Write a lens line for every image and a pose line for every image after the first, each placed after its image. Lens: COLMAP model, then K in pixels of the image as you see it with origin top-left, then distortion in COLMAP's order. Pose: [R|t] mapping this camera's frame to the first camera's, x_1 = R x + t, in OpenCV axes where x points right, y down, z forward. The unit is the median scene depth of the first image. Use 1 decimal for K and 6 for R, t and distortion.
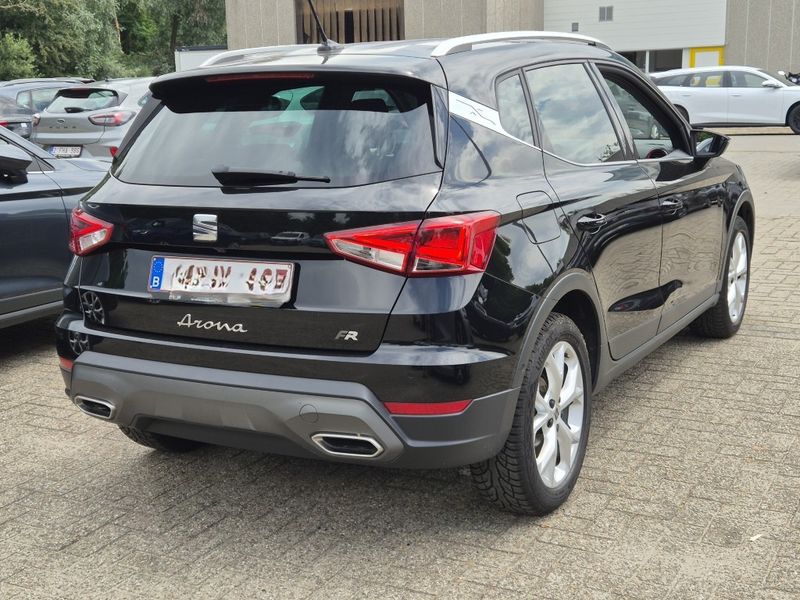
lens RADIAL K [[542.7, 0, 386.6], [0, 542.7, 301.6], [0, 0, 1]] dist [0.064584, -0.055551]
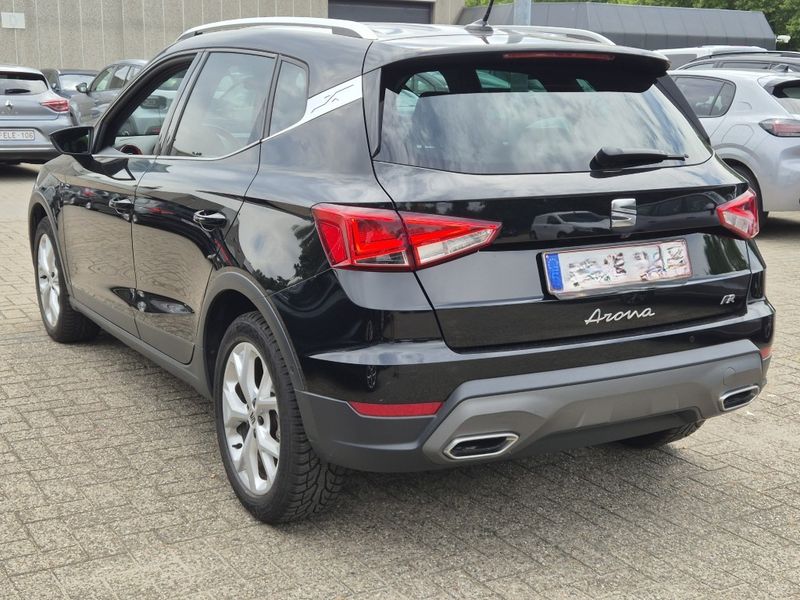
lens RADIAL K [[570.6, 0, 400.0], [0, 570.6, 300.0], [0, 0, 1]] dist [0.008371, 0.003937]
pose [[0.829780, -0.165480, 0.532993, -1.153560], [0.166859, 0.984906, 0.046016, -0.092308], [-0.532563, 0.050752, 0.844867, 0.361233]]
